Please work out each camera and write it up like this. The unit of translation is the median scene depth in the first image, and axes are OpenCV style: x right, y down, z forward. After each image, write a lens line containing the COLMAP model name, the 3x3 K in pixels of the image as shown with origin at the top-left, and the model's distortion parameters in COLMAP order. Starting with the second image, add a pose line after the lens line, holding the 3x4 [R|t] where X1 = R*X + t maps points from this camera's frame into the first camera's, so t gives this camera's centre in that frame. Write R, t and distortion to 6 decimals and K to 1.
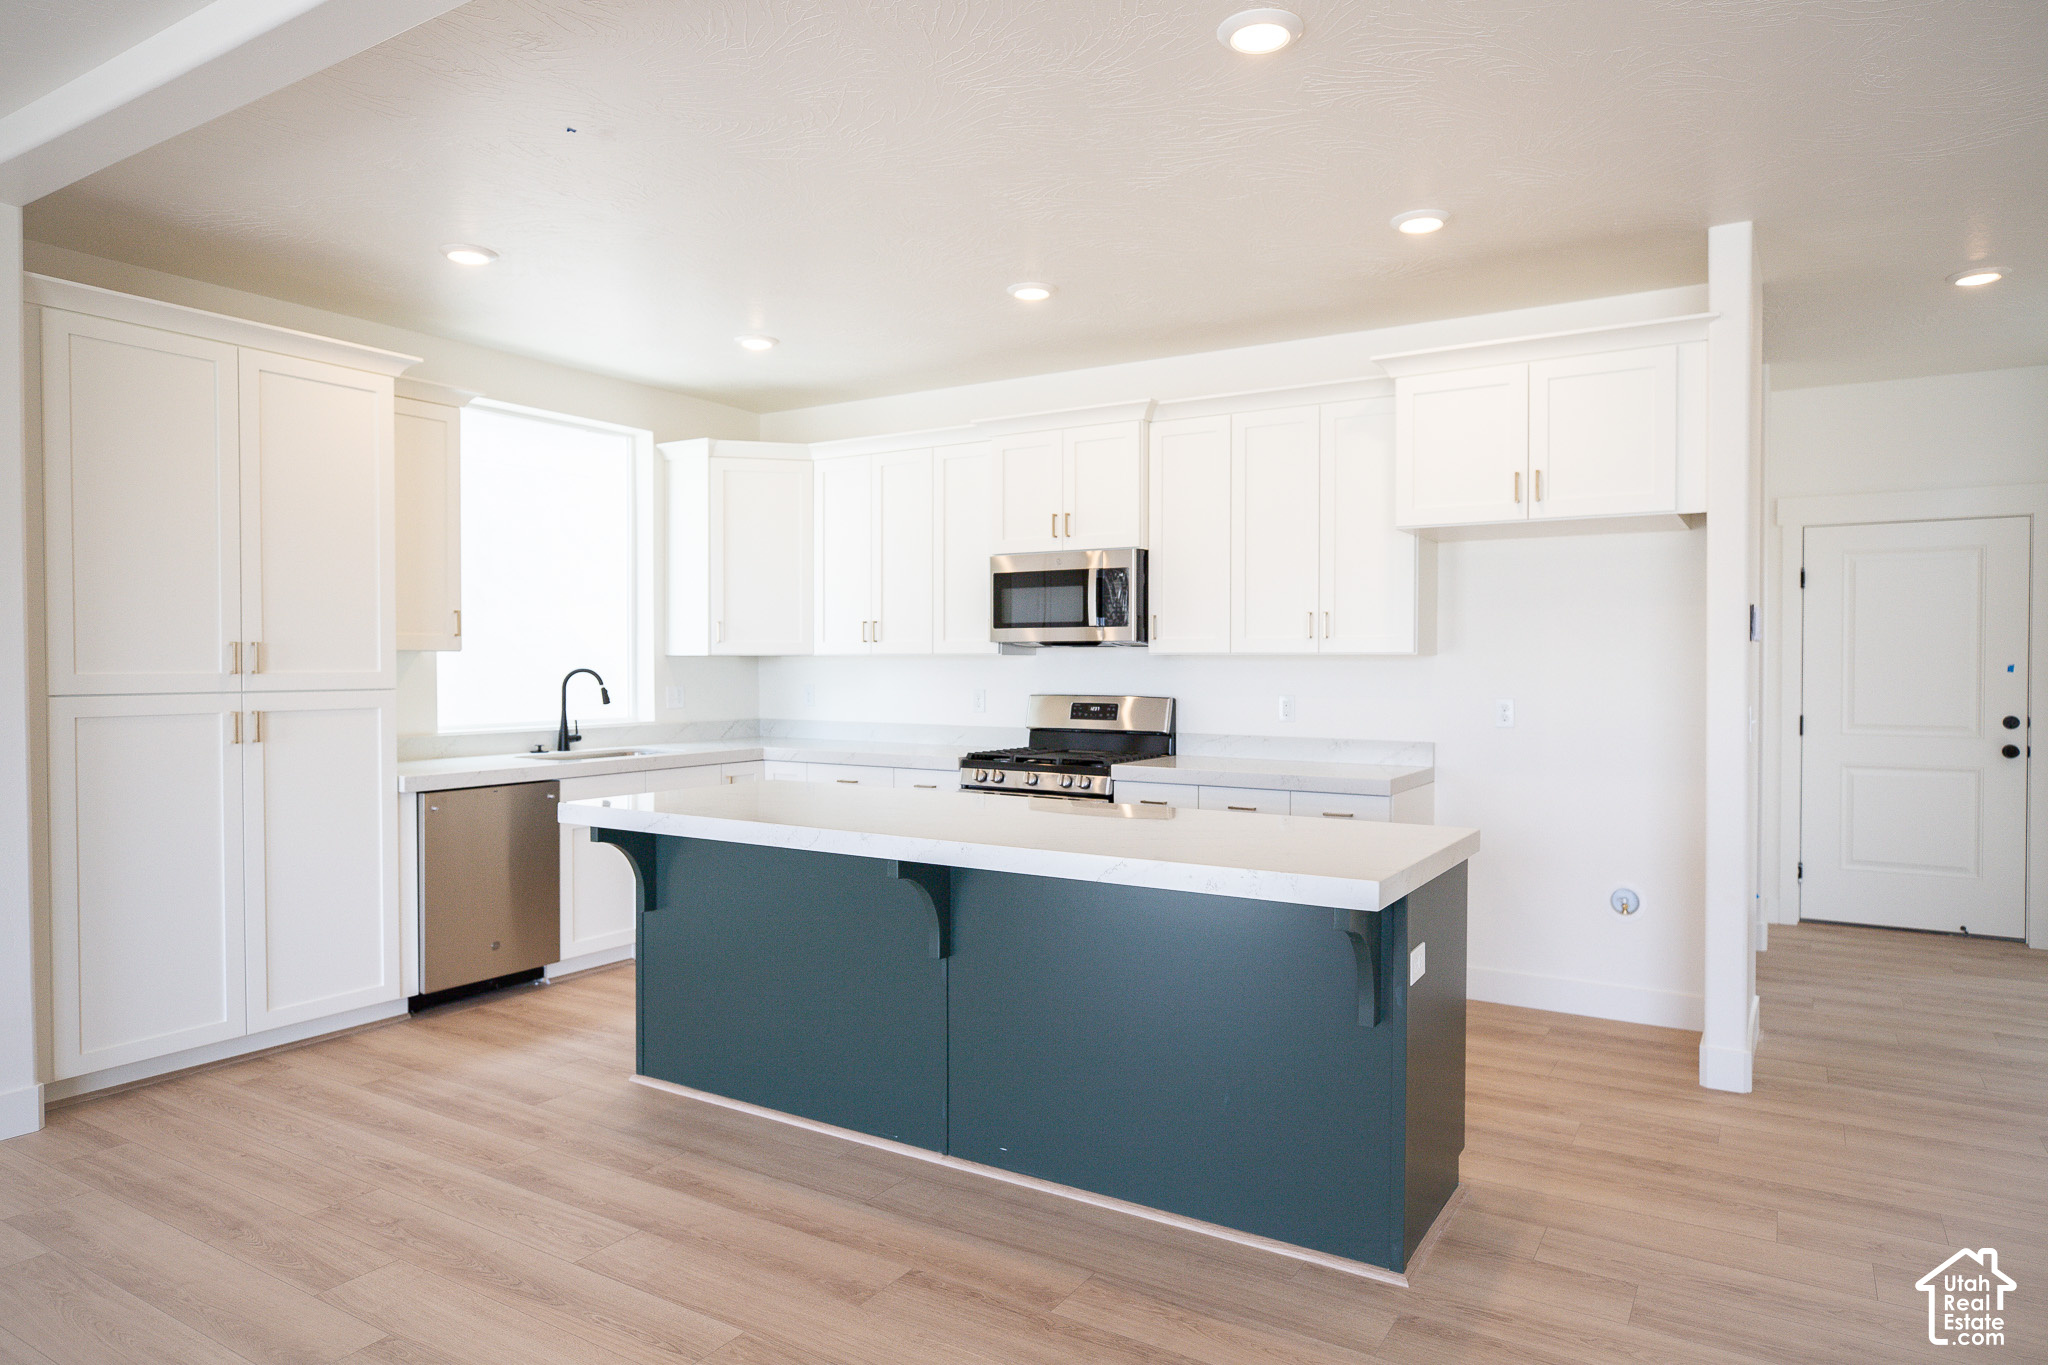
lens RADIAL K [[1224.8, 0, 1025.0], [0, 1224.8, 691.6], [0, 0, 1]] dist [-0.002112, 0.000971]
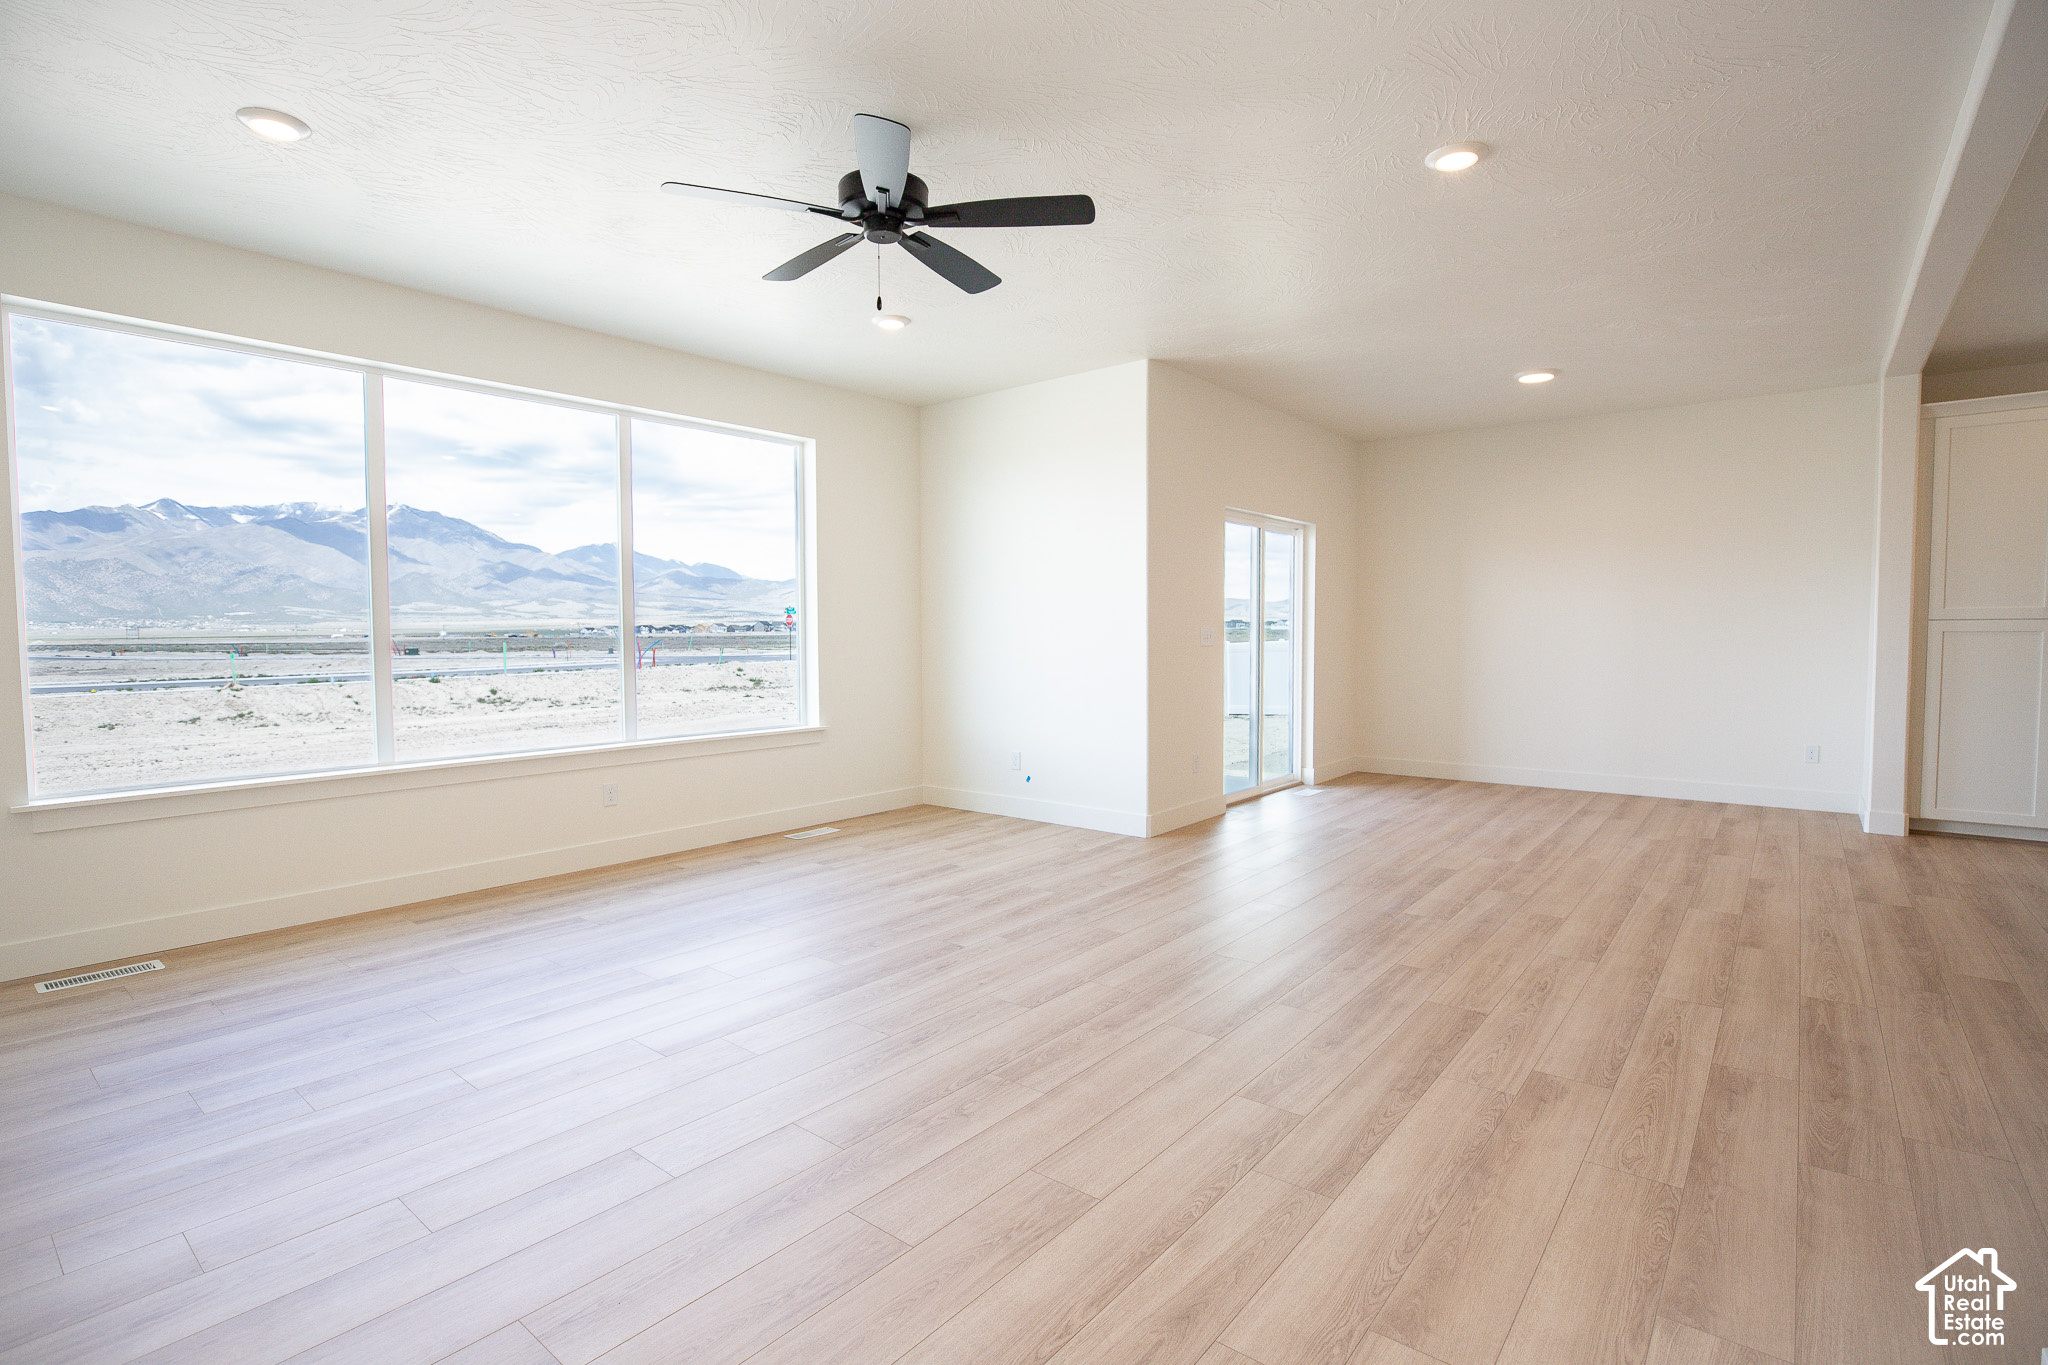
lens RADIAL K [[988.5, 0, 1021.6], [0, 988.5, 674.6], [0, 0, 1]] dist [-0.001242, 0.000320]
pose [[-0.127387, 0.045660, -0.990802, 0.684766], [-0.020266, 0.998611, 0.048625, 0.031805], [0.991646, 0.026274, -0.126285, -0.164393]]
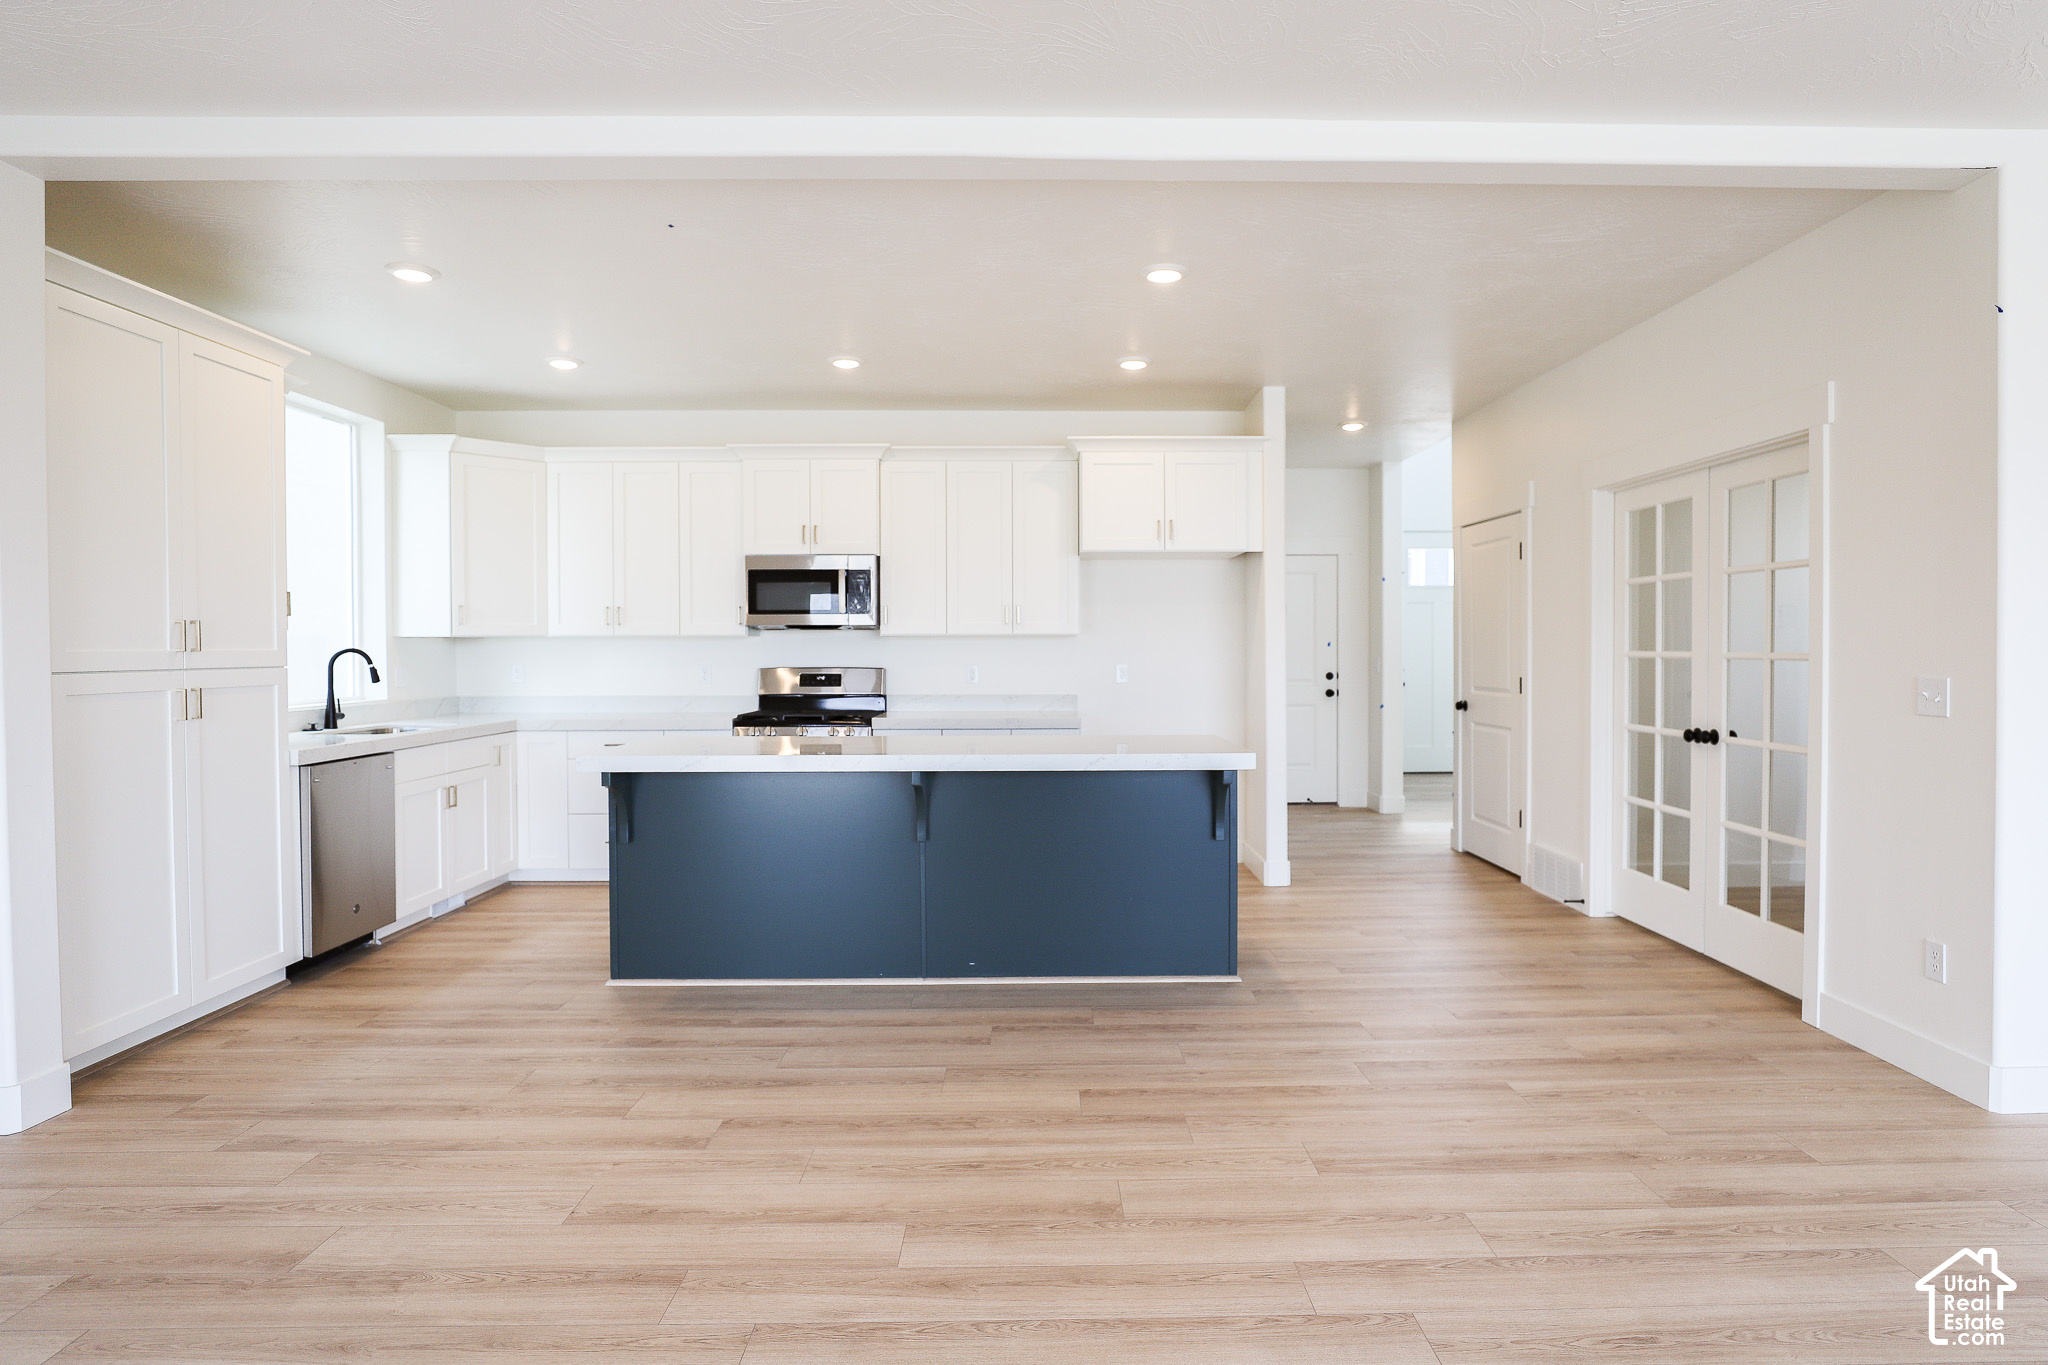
lens RADIAL K [[1127.7, 0, 1043.3], [0, 1127.7, 675.8], [0, 0, 1]] dist [-0.020308, 0.001367]
pose [[0.844545, -0.017763, 0.535190, -0.422992], [0.017682, 0.999830, 0.005282, 0.010710], [-0.535193, 0.005002, 0.844715, -0.130369]]
